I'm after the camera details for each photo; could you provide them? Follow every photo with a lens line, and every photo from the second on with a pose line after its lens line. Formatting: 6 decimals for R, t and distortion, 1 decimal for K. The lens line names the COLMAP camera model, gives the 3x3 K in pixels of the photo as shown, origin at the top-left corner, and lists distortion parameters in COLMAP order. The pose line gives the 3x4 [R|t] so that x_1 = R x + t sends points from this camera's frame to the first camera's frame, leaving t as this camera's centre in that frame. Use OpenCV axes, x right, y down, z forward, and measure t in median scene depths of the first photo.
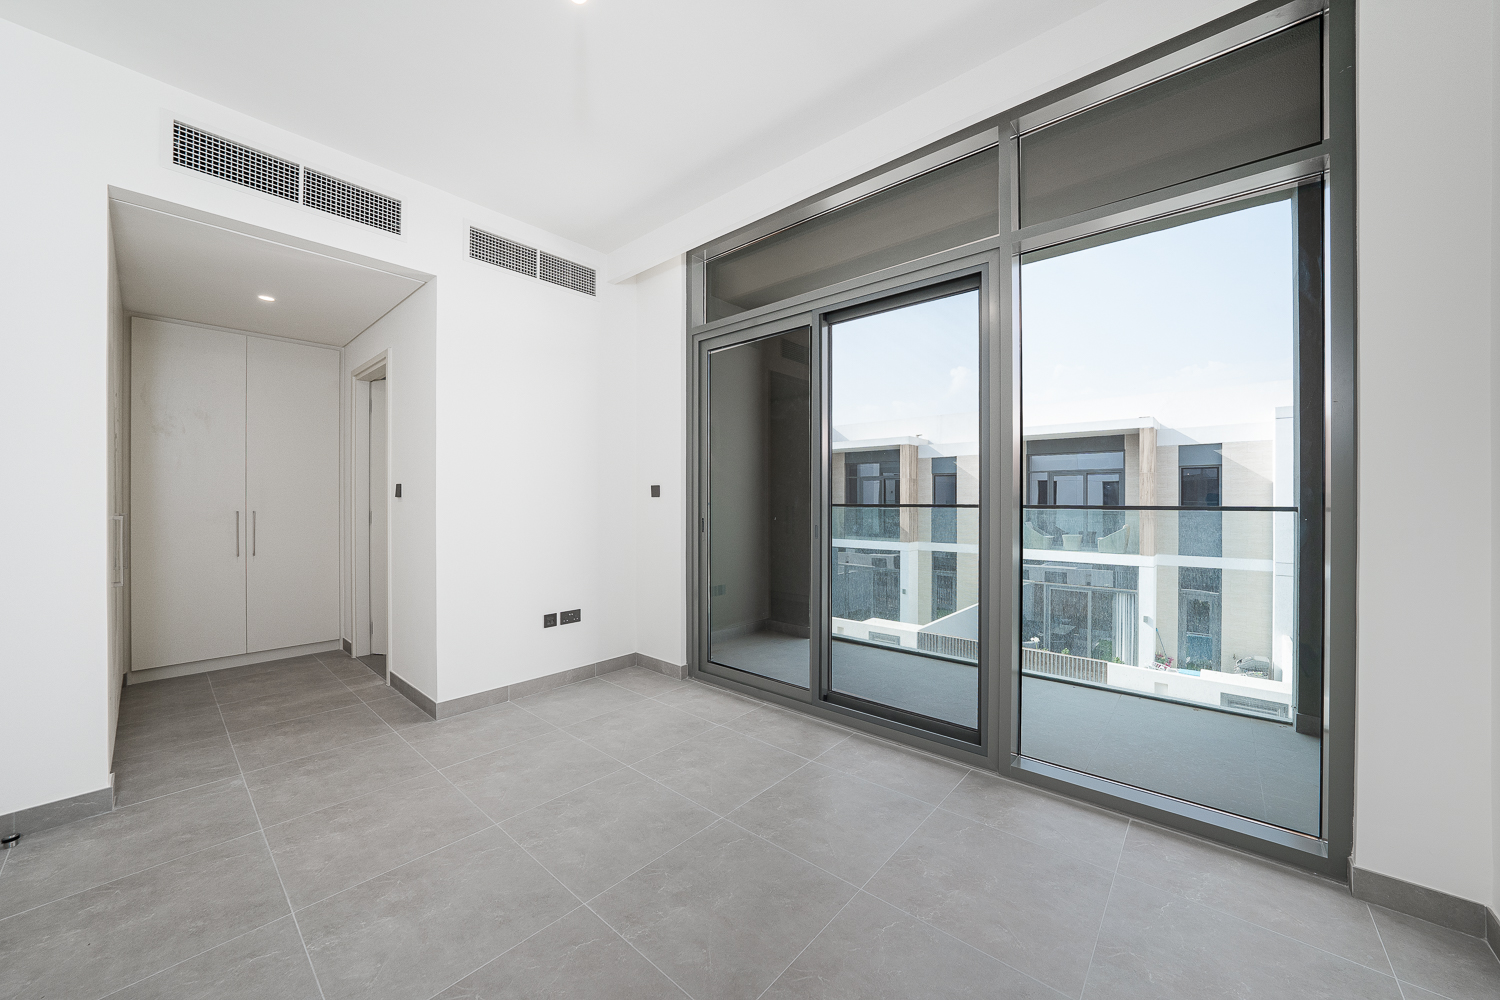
lens RADIAL K [[529.1, 0, 766.8], [0, 529.1, 504.4], [0, 0, 1]] dist [-0.011801, 0.002018]
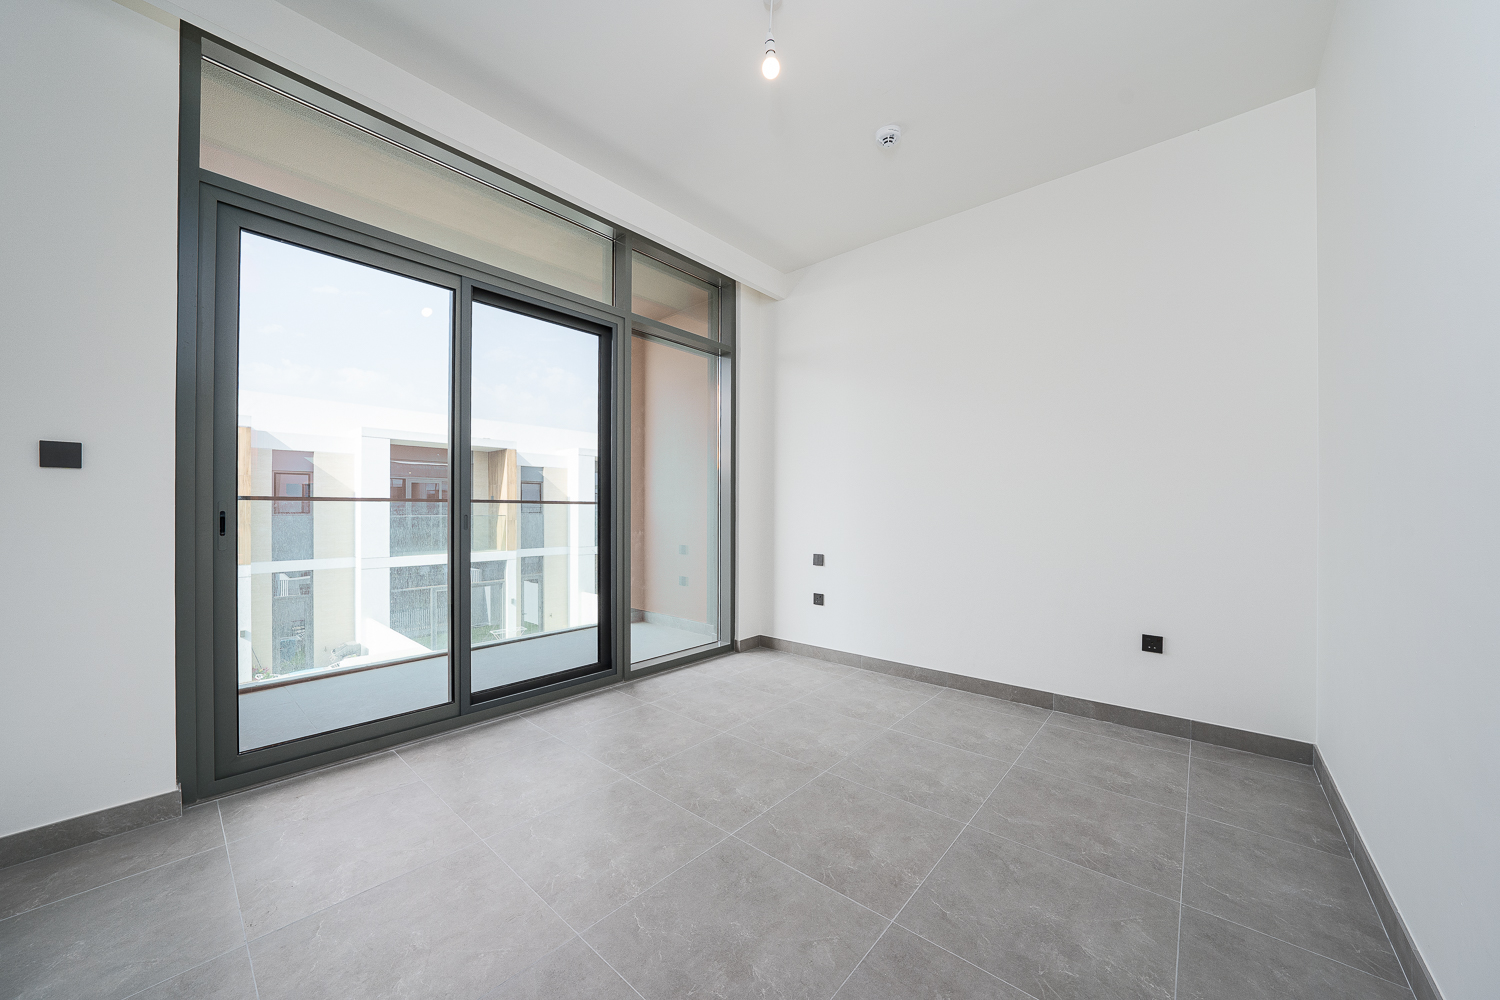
lens RADIAL K [[529.1, 0, 729.2], [0, 529.1, 510.9], [0, 0, 1]] dist [-0.011801, 0.002018]
pose [[0.059934, -0.005832, 0.998185, -0.624730], [0.010461, 0.999932, 0.005214, 0.027583], [-0.998148, 0.010129, 0.059991, 0.397673]]
